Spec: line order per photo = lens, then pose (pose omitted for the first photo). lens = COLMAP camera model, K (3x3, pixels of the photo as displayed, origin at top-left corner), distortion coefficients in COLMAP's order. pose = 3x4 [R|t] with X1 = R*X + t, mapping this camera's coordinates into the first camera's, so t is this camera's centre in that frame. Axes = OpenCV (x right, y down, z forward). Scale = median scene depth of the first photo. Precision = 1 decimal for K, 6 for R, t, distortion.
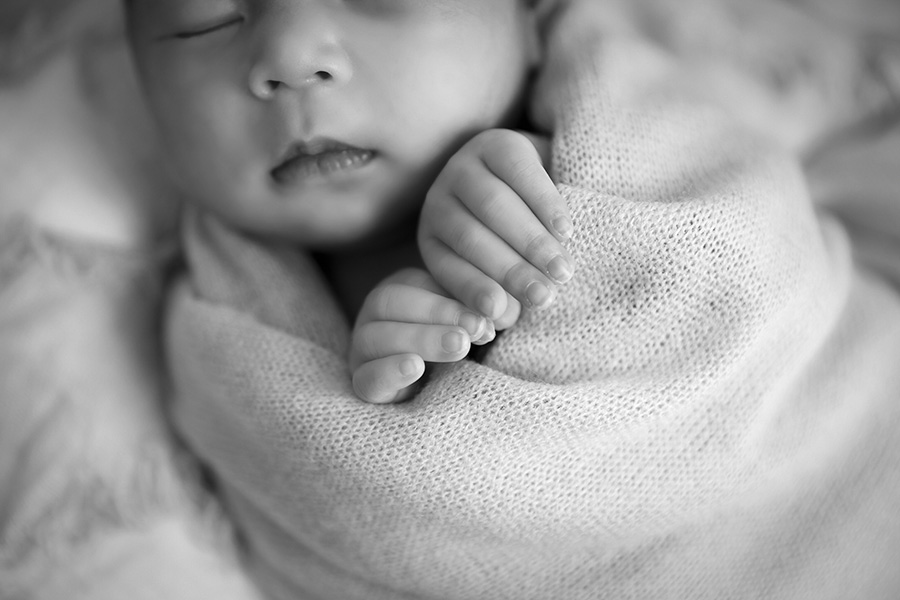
lens RADIAL K [[1832.8, 0, 450.1], [0, 1832.8, 297.3], [0, 0, 1]] dist [-0.163816, 0.000000]
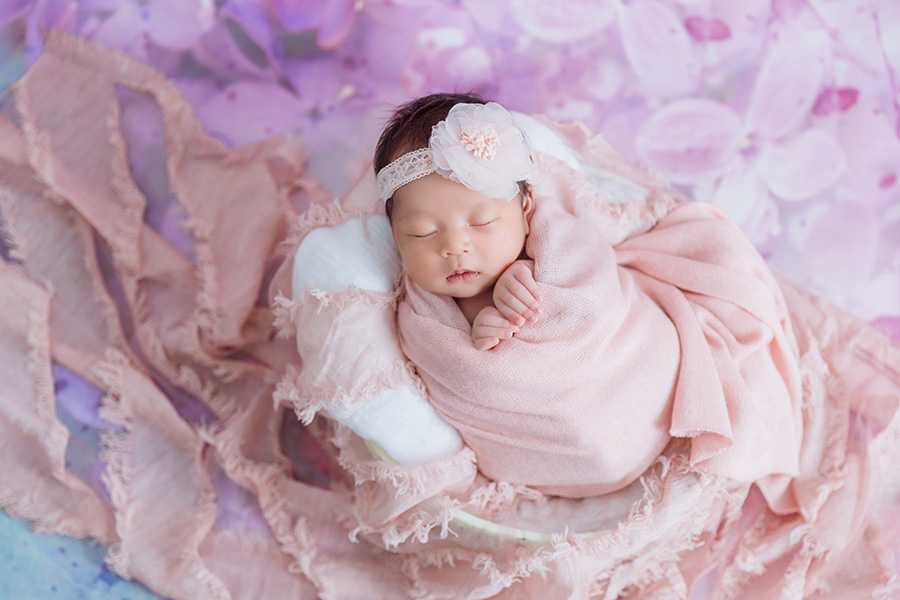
lens RADIAL K [[1559.3, 0, 429.1], [0, 1559.3, 271.8], [0, 0, 1]] dist [-0.100599, 0.000000]
pose [[0.999190, -0.023045, 0.033002, -0.220791], [0.020371, 0.996651, 0.079197, -0.299079], [-0.034717, -0.078460, 0.996313, -1.729709]]
